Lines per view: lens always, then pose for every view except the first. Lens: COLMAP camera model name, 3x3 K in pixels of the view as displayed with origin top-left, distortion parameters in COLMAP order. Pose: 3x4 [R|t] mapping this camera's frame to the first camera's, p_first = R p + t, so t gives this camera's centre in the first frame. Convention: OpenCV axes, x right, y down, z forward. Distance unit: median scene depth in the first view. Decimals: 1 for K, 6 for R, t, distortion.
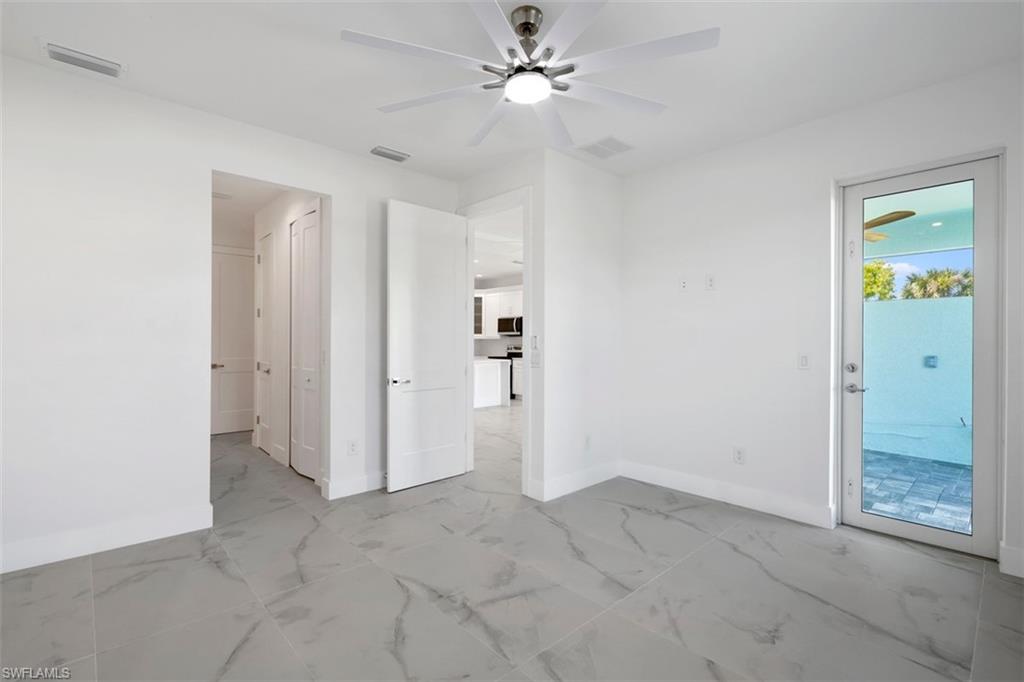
lens RADIAL K [[461.7, 0, 512.8], [0, 461.7, 342.2], [0, 0, 1]] dist [-0.003568, -0.000873]
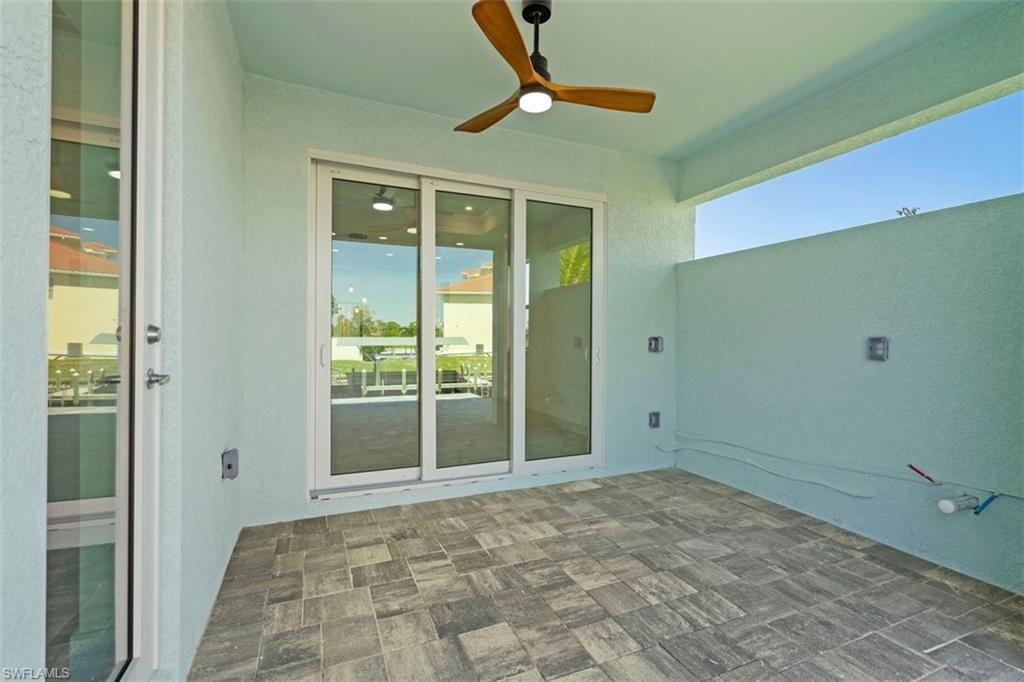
lens RADIAL K [[461.7, 0, 513.3], [0, 461.7, 335.9], [0, 0, 1]] dist [-0.003568, -0.000873]
pose [[0.941311, 0.001786, -0.337535, 0.706364], [0.000024, 0.999986, 0.005358, 0.025721], [0.337540, -0.005052, 0.941298, 0.390541]]
